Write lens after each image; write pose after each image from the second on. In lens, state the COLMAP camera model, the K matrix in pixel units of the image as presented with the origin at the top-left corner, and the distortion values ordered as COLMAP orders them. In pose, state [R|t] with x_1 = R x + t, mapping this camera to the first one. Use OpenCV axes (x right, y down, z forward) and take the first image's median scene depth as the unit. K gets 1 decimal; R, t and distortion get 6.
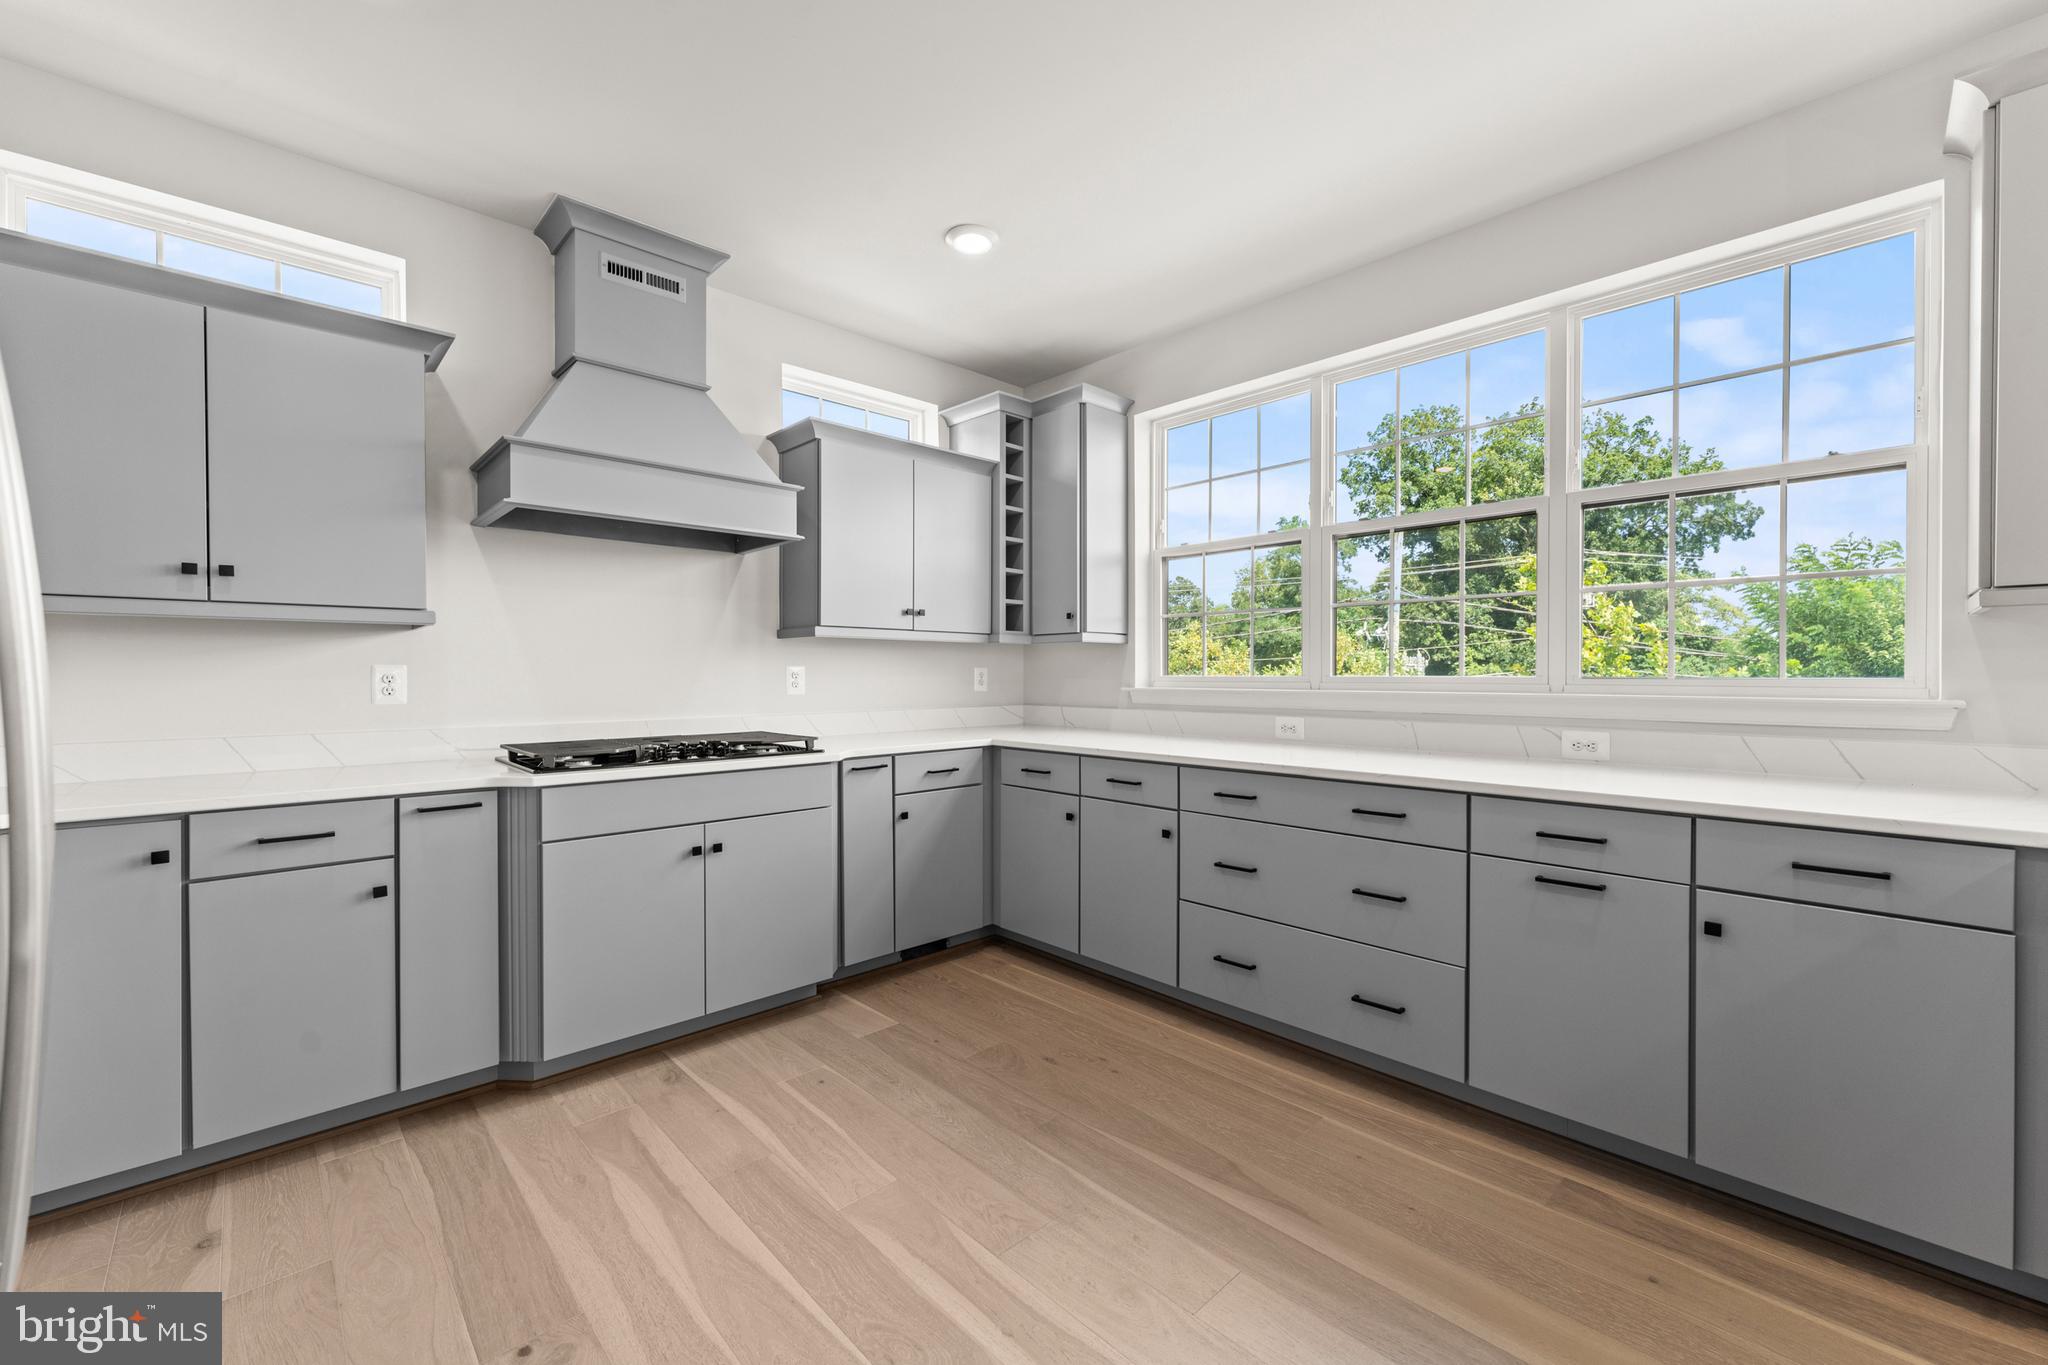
lens RADIAL K [[819.2, 0, 1026.4], [0, 819.2, 673.2], [0, 0, 1]] dist [-0.002794, 0.002284]
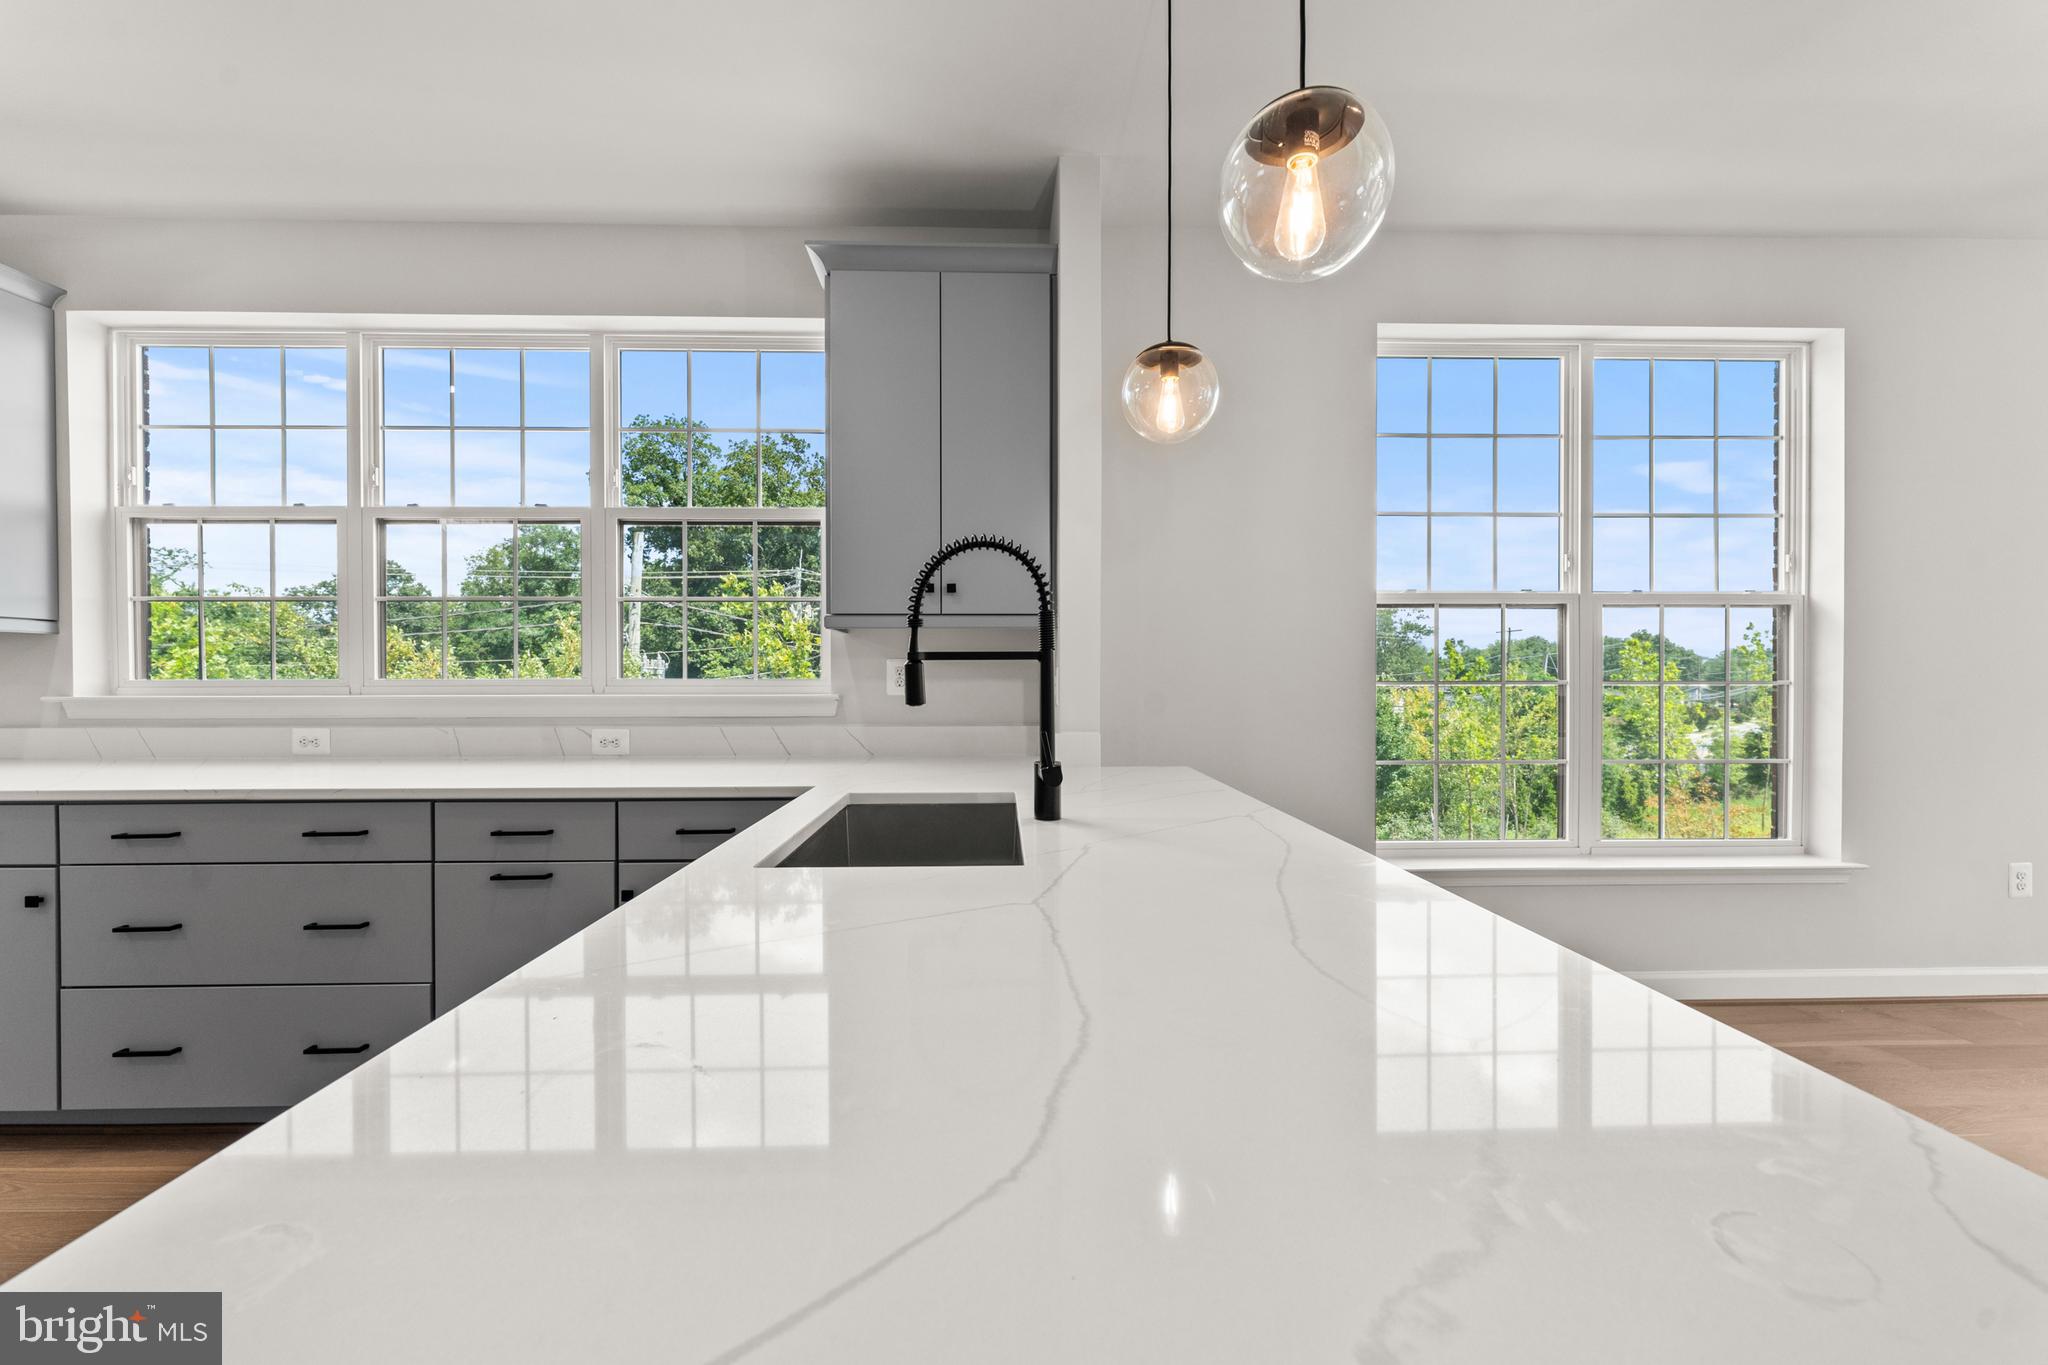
lens RADIAL K [[819.2, 0, 1012.1], [0, 819.2, 683.3], [0, 0, 1]] dist [-0.002794, 0.002284]
pose [[0.669824, -0.007623, 0.742481, 0.196742], [0.000994, 0.999956, 0.009371, 0.000043], [-0.742520, -0.005539, 0.669801, -0.102774]]
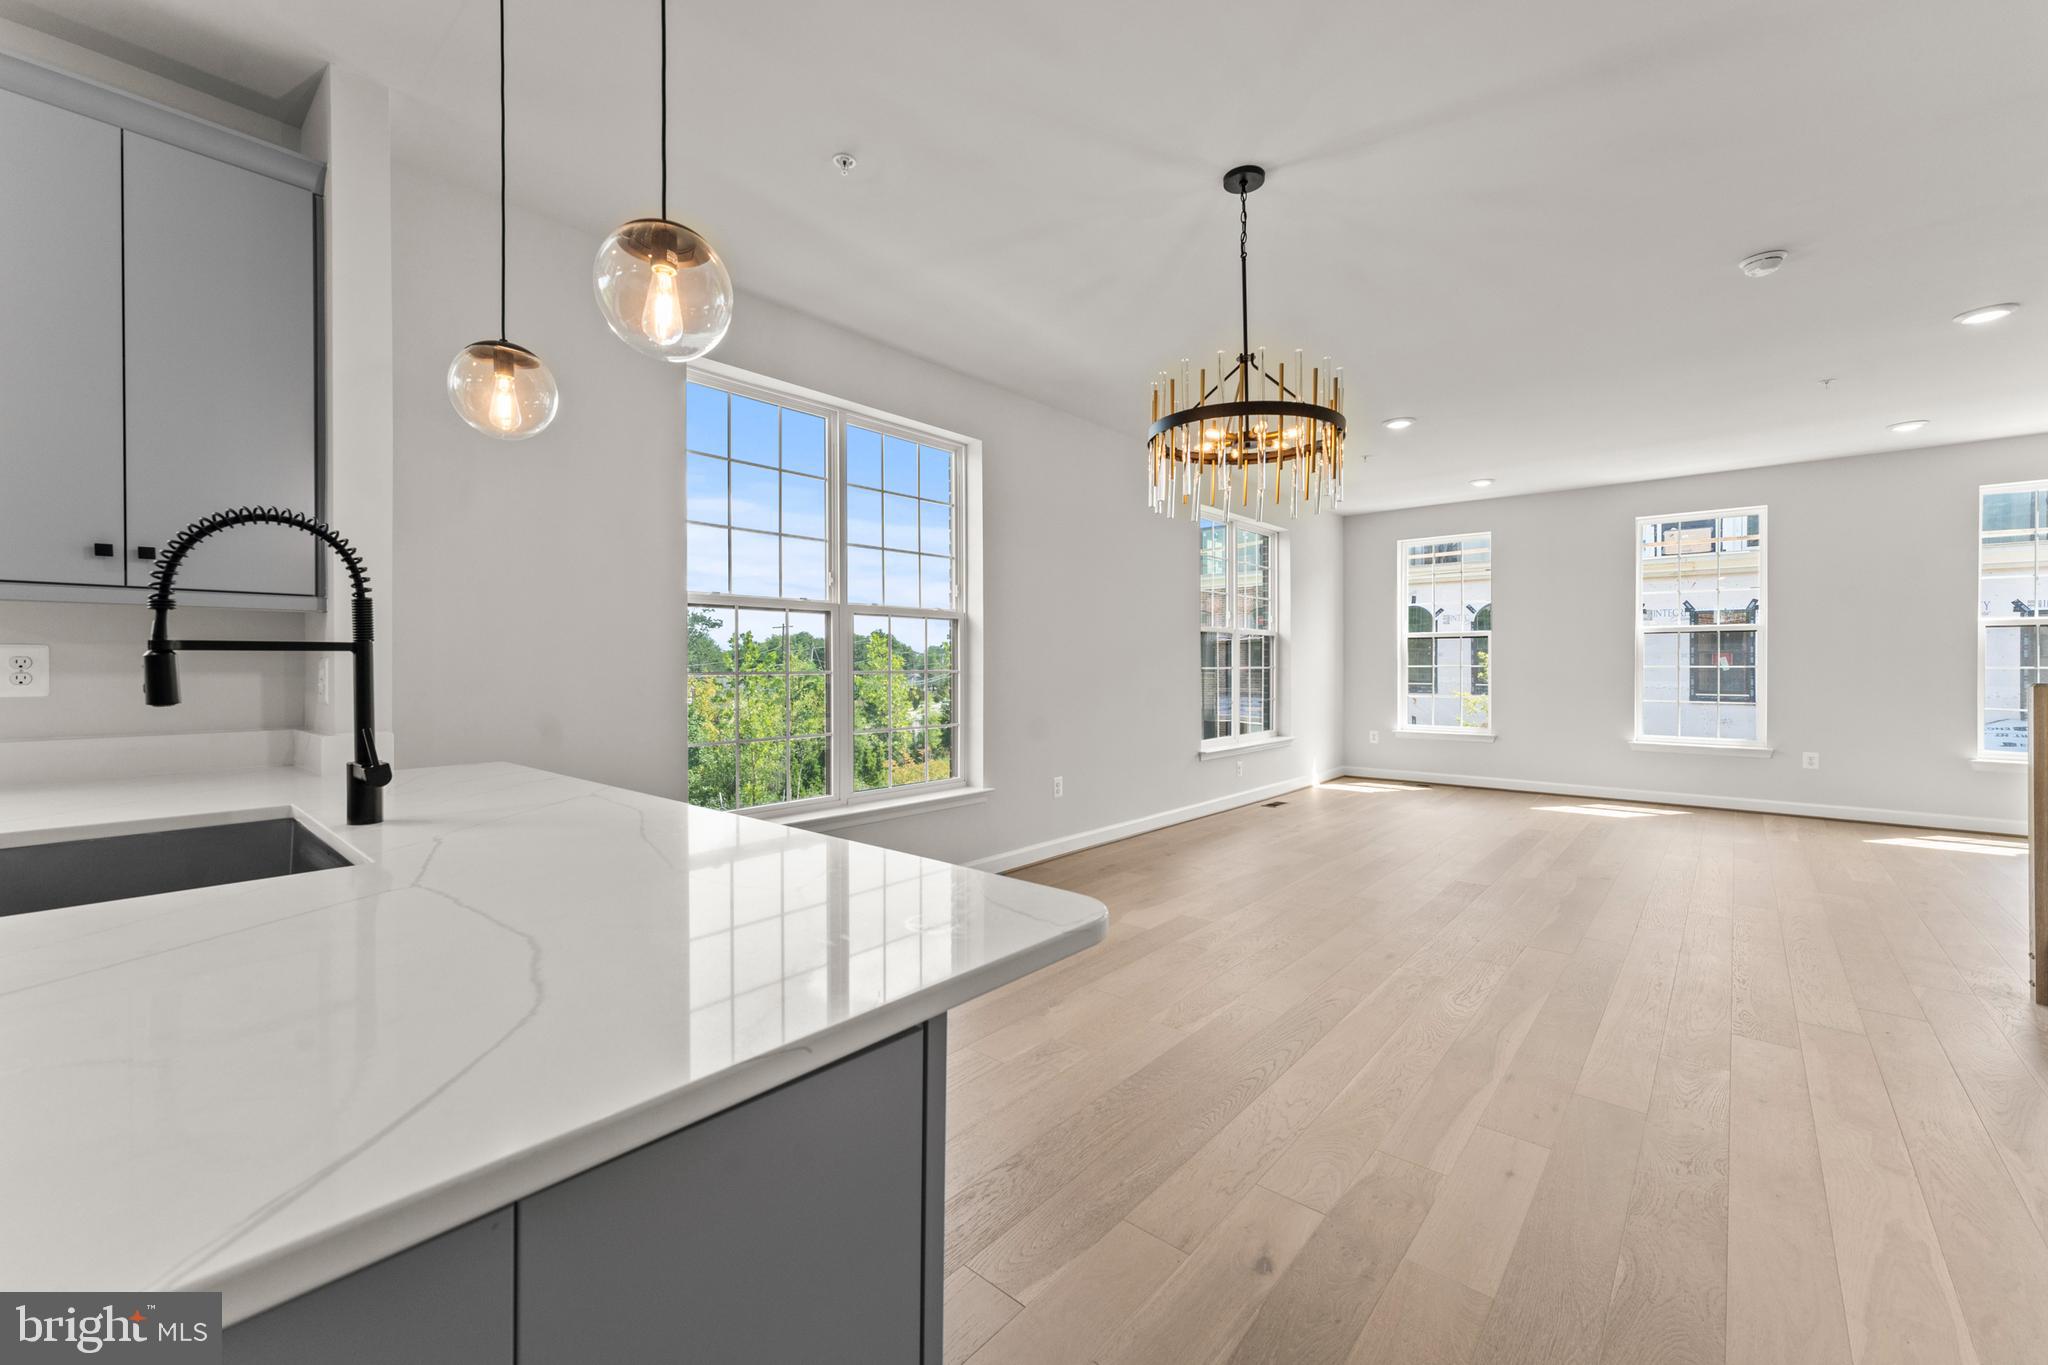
lens RADIAL K [[819.2, 0, 1018.0], [0, 819.2, 673.4], [0, 0, 1]] dist [-0.002794, 0.002284]
pose [[-0.090600, -0.008944, 0.995847, 0.086173], [0.000979, 0.999958, 0.009070, -0.000745], [-0.995887, 0.001797, -0.090587, -0.111555]]
